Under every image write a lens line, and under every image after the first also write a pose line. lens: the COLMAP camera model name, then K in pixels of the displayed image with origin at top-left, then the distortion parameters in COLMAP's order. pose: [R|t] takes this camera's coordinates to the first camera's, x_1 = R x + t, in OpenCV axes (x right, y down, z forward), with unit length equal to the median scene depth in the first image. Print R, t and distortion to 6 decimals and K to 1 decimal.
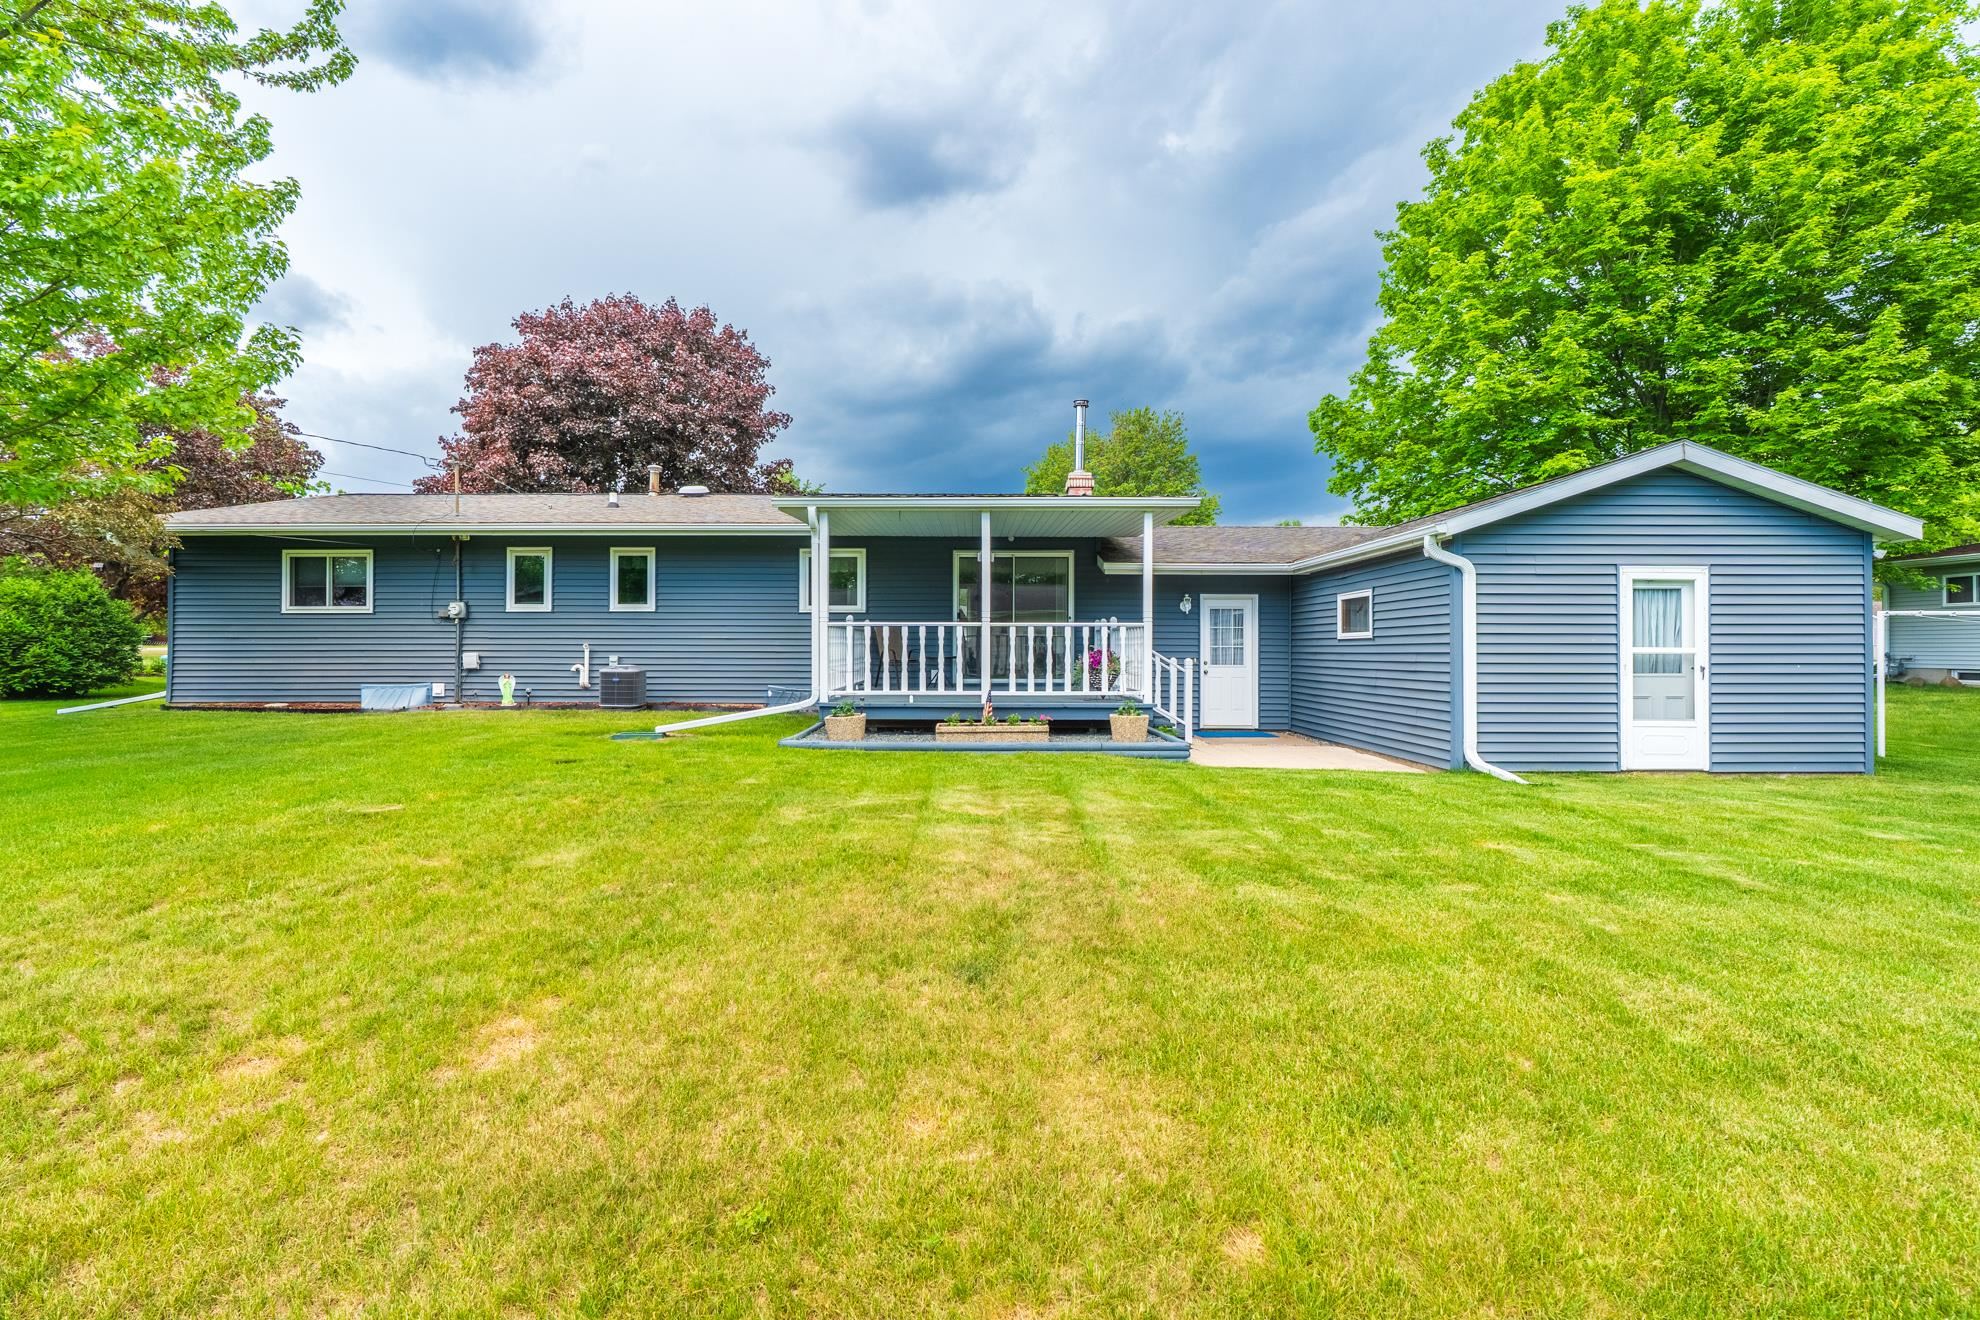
lens RADIAL K [[868.0, 0, 1010.4], [0, 868.0, 662.3], [0, 0, 1]] dist [-0.026261, 0.000027]
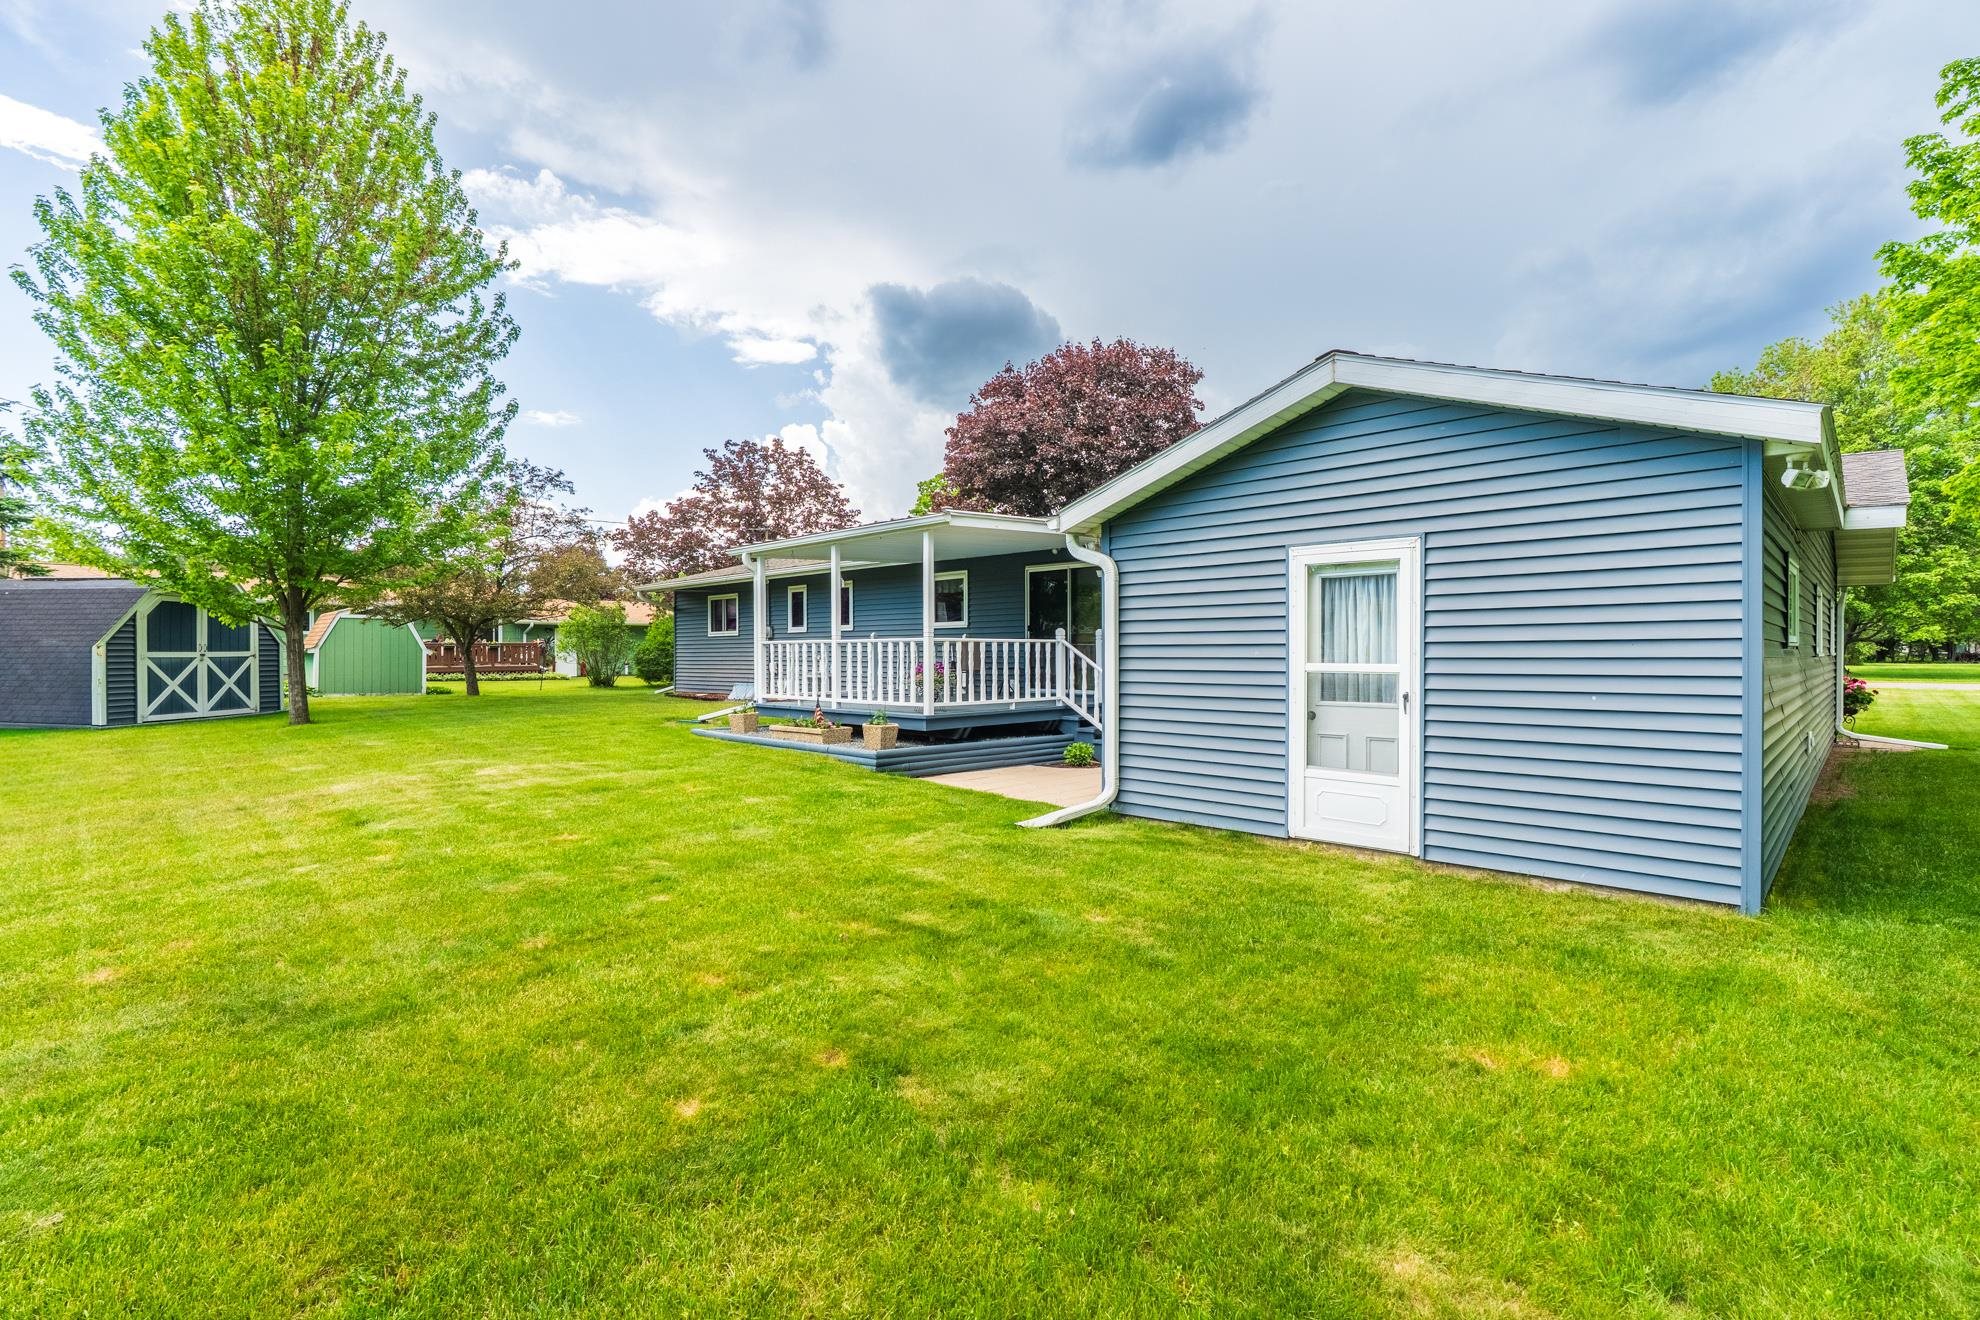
lens RADIAL K [[928.1, 0, 990.0], [0, 928.1, 660.0], [0, 0, 1]] dist [-0.032500, -0.000081]
pose [[0.710988, 0.002225, -0.703201, 0.856941], [-0.015394, 0.999805, -0.012400, -0.004995], [0.703036, 0.019641, 0.710883, 0.226156]]
